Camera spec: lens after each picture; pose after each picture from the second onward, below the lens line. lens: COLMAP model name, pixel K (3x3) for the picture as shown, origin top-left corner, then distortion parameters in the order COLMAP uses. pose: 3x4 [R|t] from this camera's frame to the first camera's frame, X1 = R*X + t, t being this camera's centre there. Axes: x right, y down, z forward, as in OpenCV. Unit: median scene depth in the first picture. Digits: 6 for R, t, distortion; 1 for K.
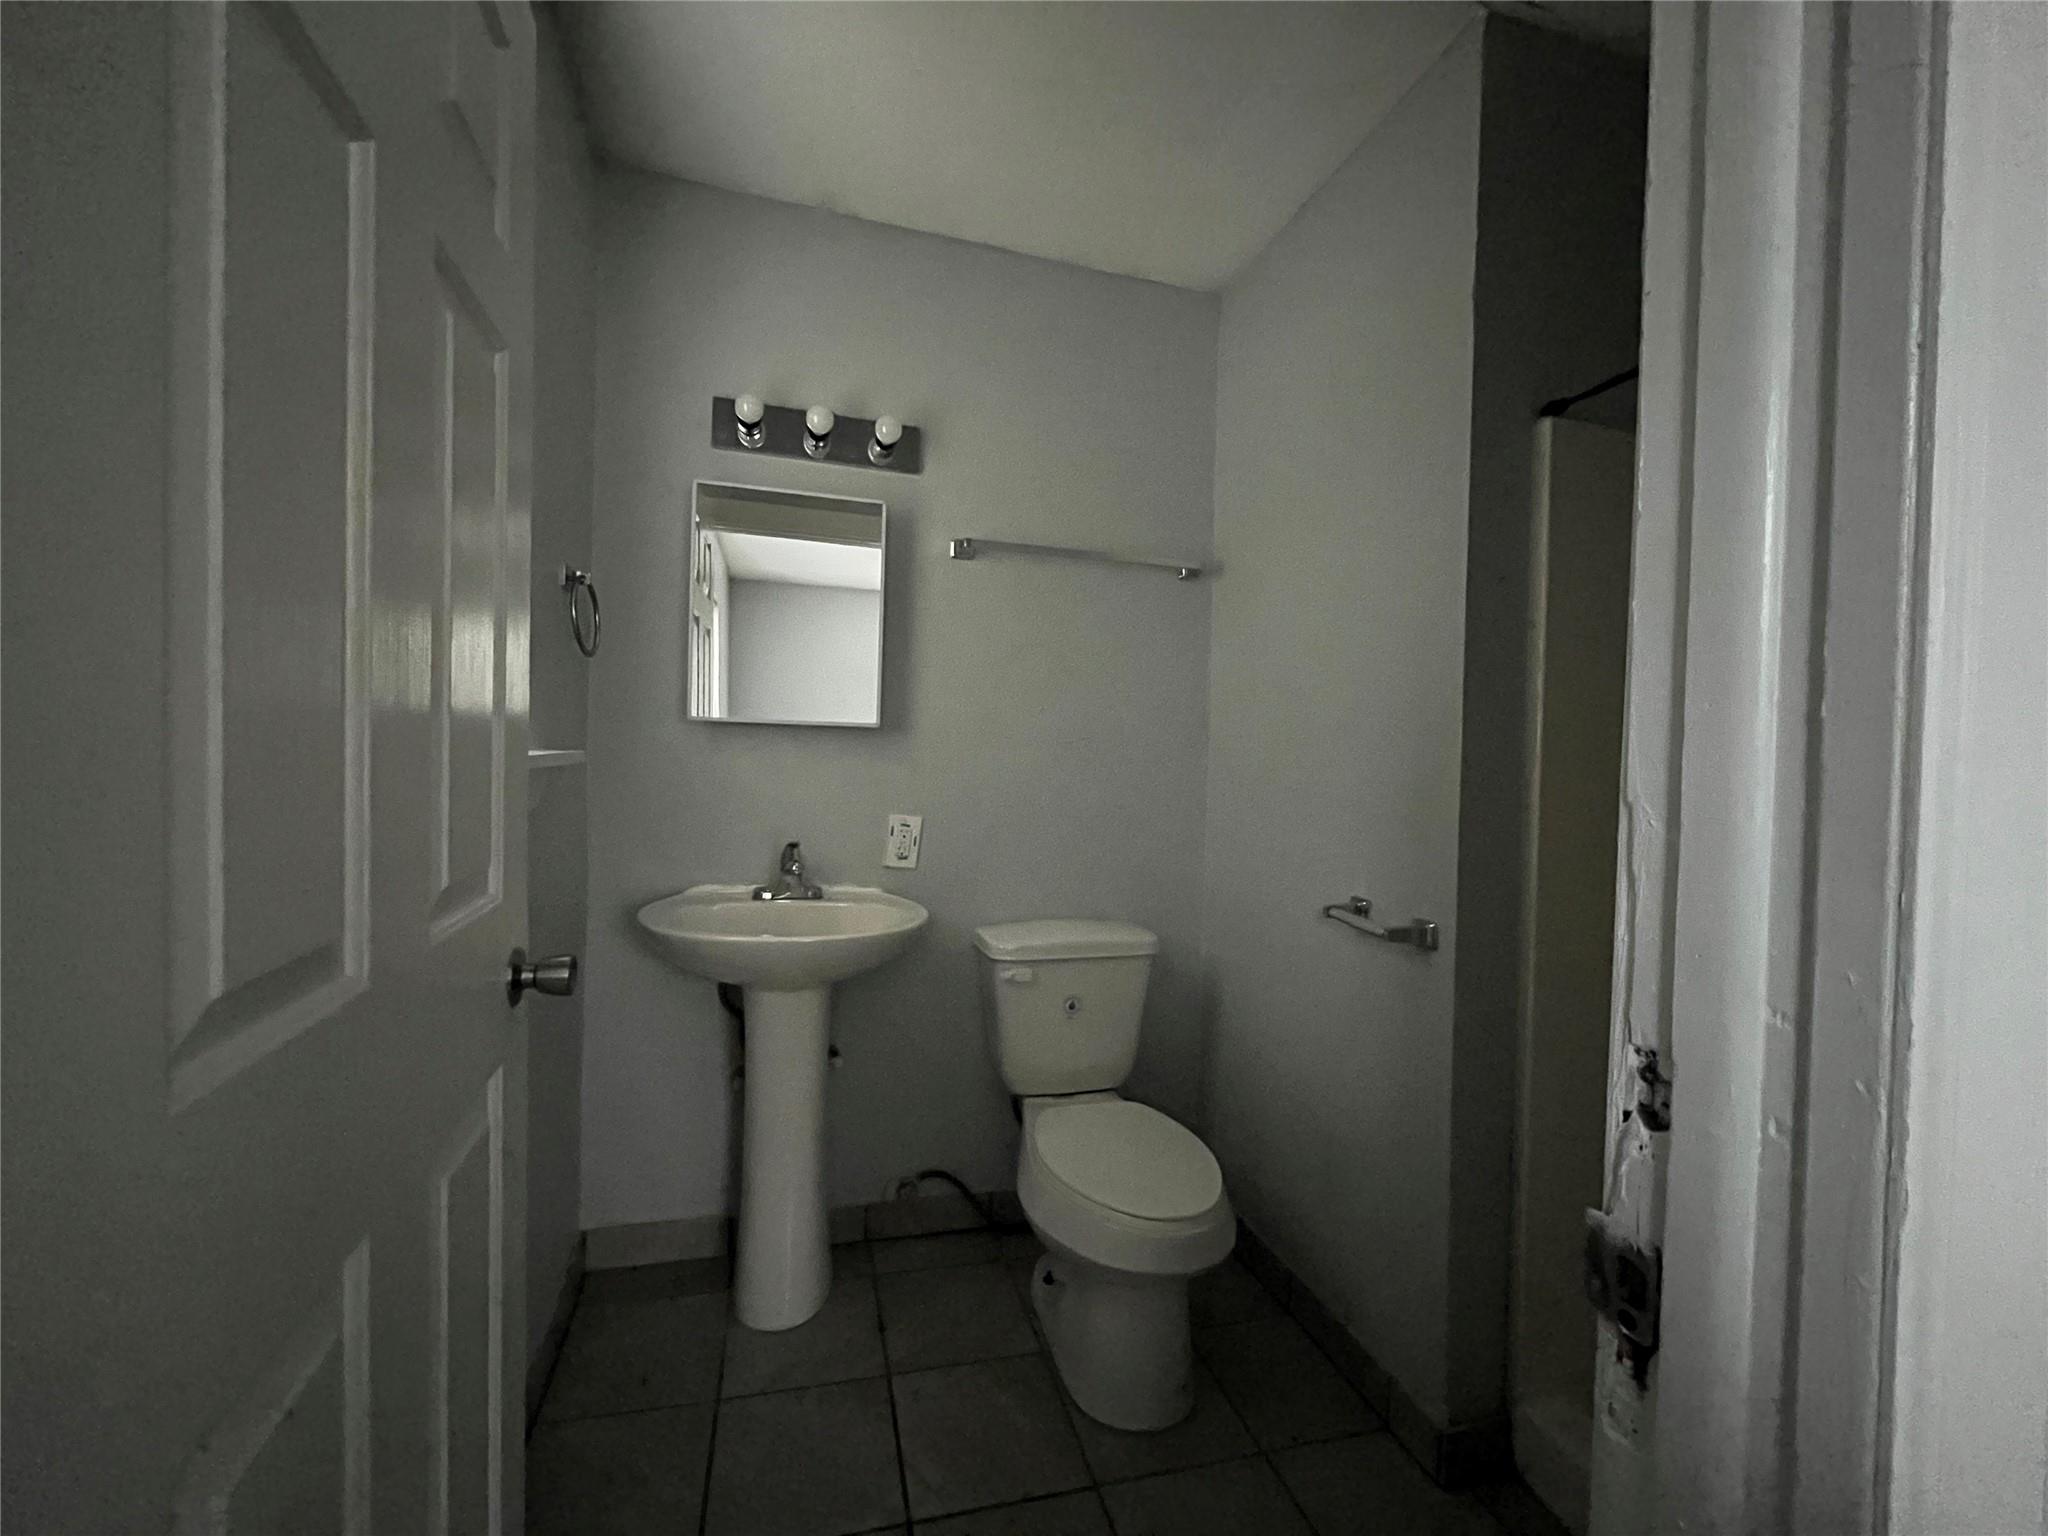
lens RADIAL K [[828.4, 0, 1020.0], [0, 828.4, 762.9], [0, 0, 1]] dist [-0.001940, -0.000689]
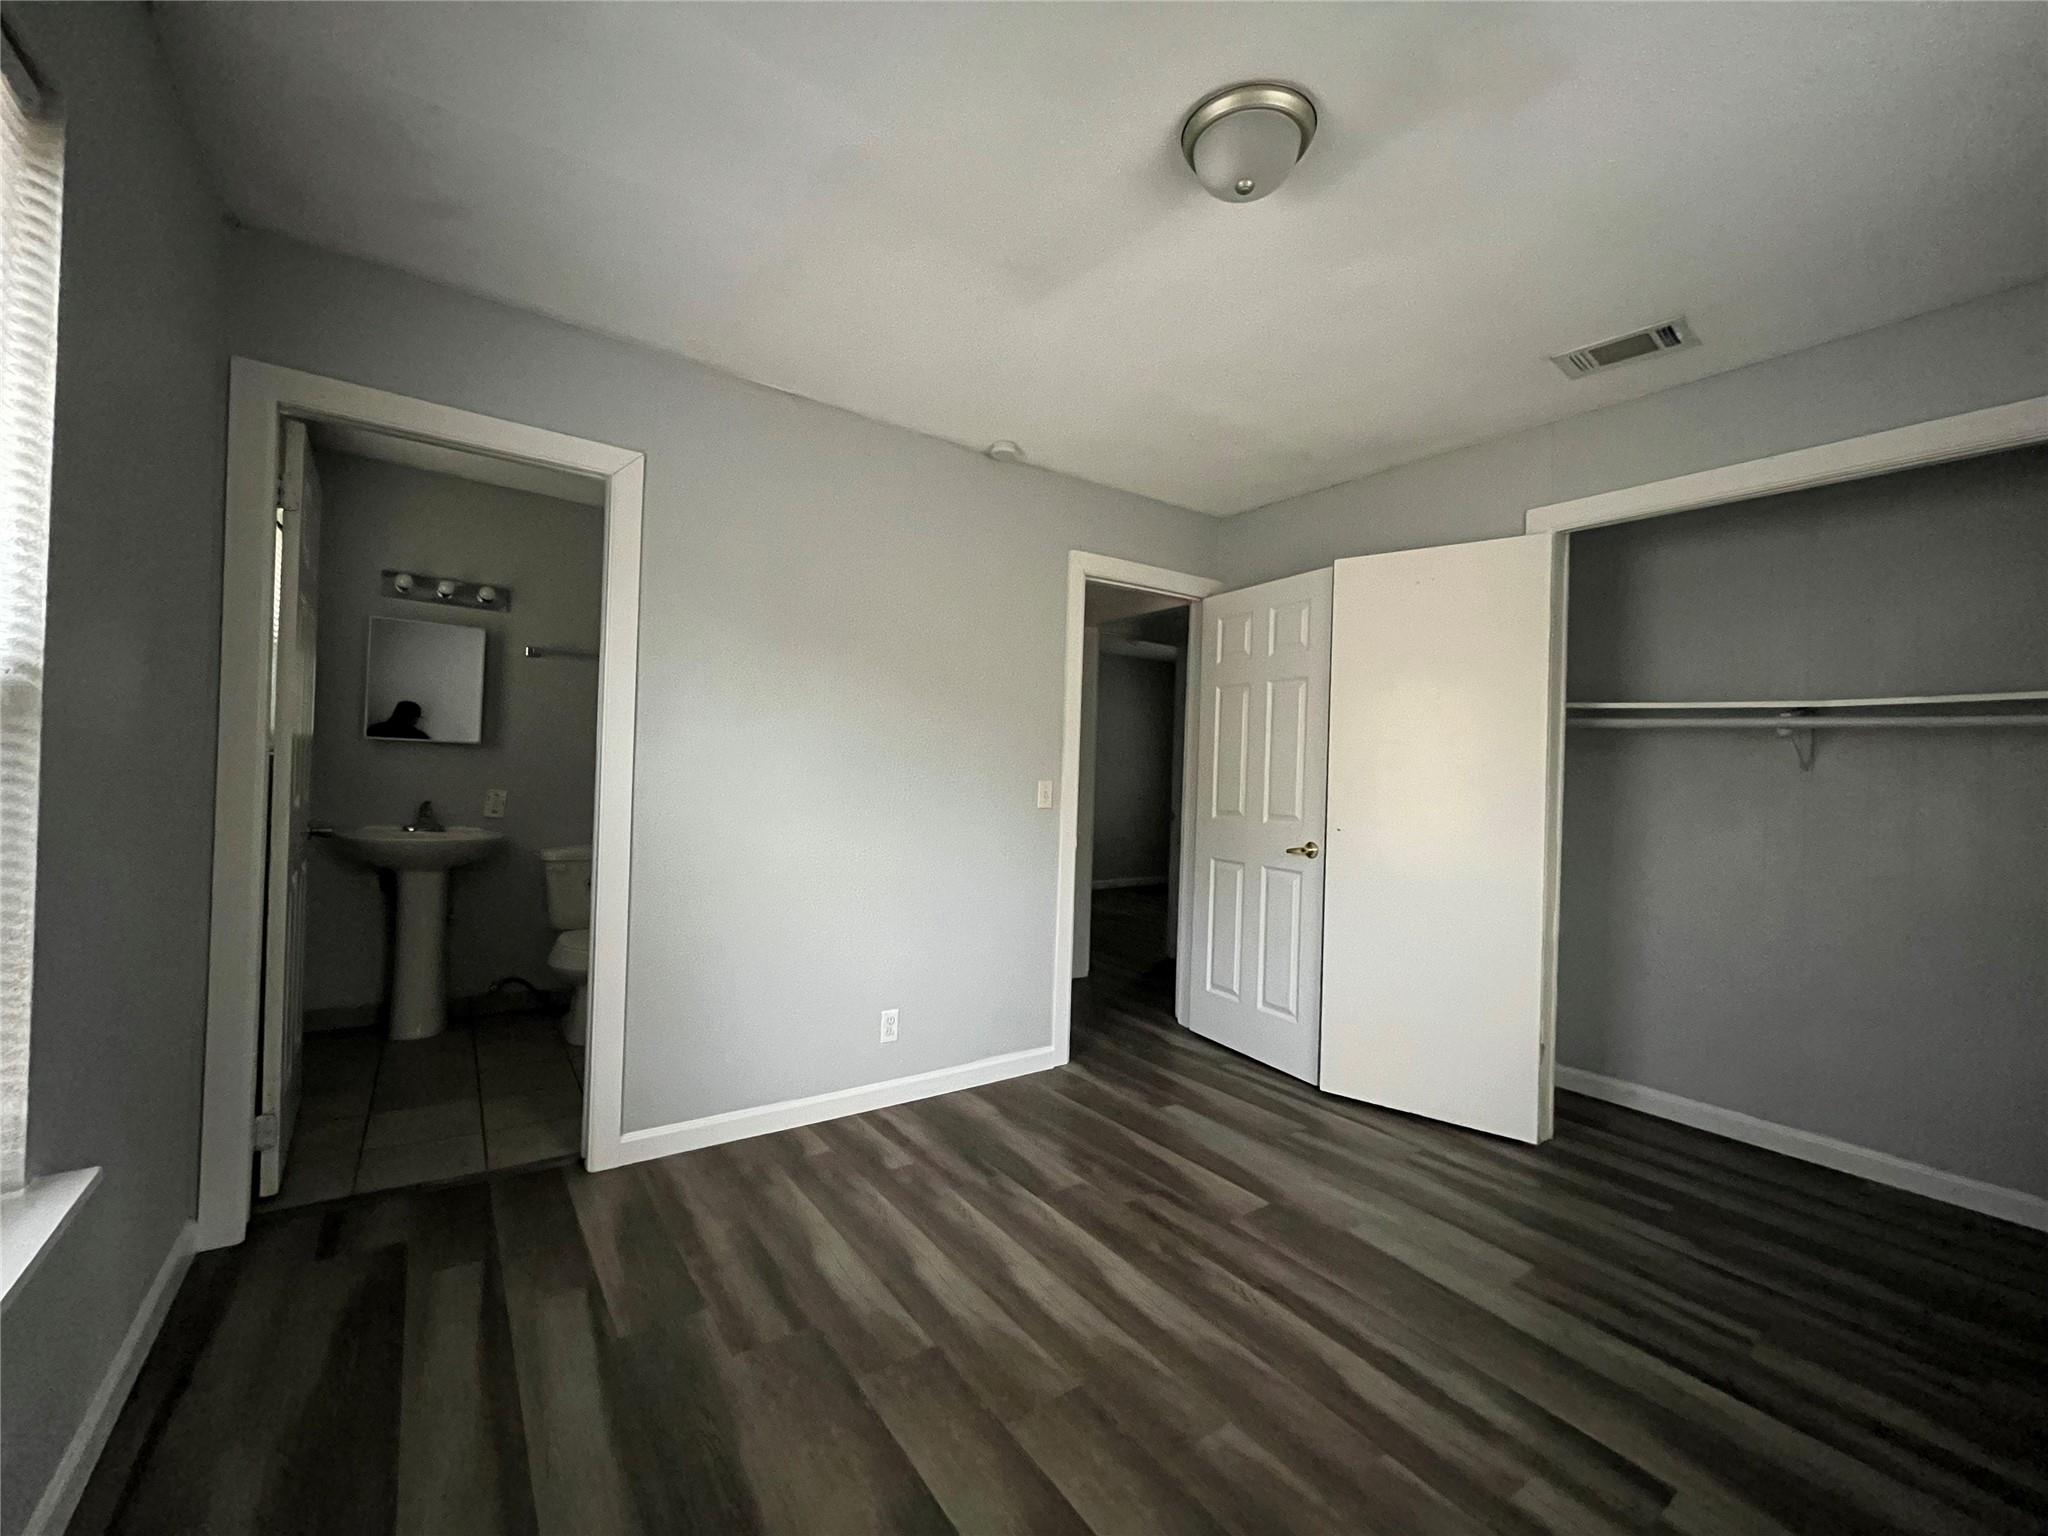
lens RADIAL K [[828.4, 0, 1020.0], [0, 828.4, 762.9], [0, 0, 1]] dist [-0.001940, -0.000689]
pose [[0.941729, 0.010066, 0.336223, 0.368424], [-0.005689, 0.999886, -0.014003, 0.022092], [-0.336325, 0.011274, 0.941678, -1.250558]]
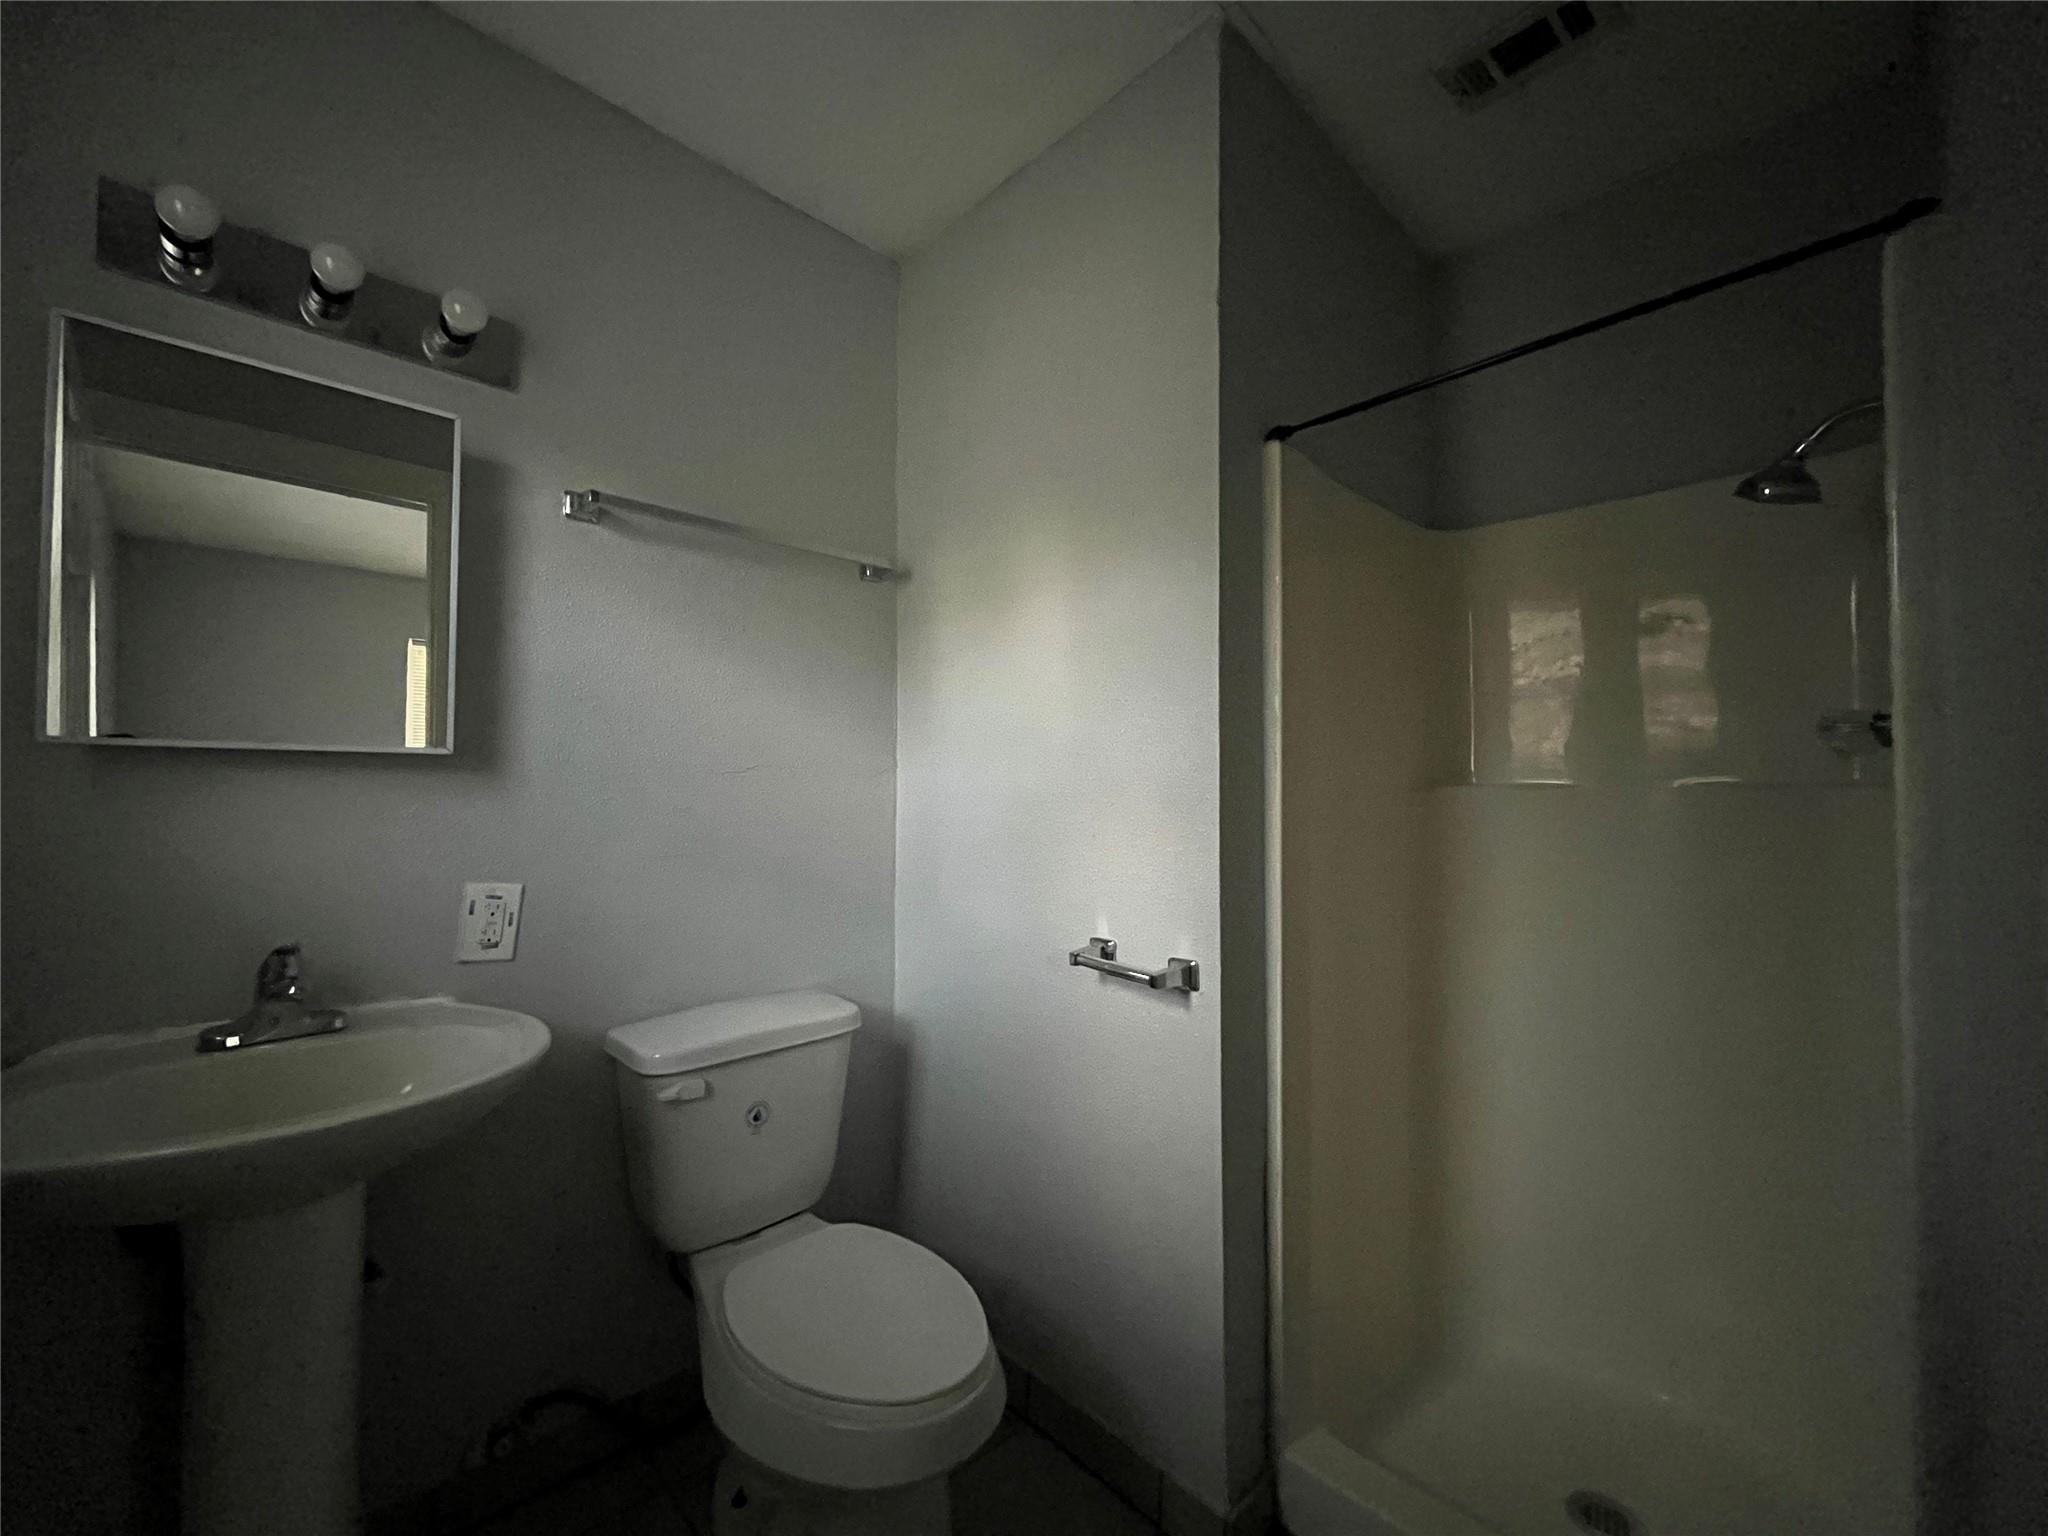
lens RADIAL K [[828.4, 0, 1020.0], [0, 828.4, 762.9], [0, 0, 1]] dist [-0.001940, -0.000689]
pose [[0.880132, -0.010795, 0.474606, -0.084505], [0.023467, 0.999509, -0.020786, -0.011397], [-0.474148, 0.029432, 0.879953, 0.206084]]
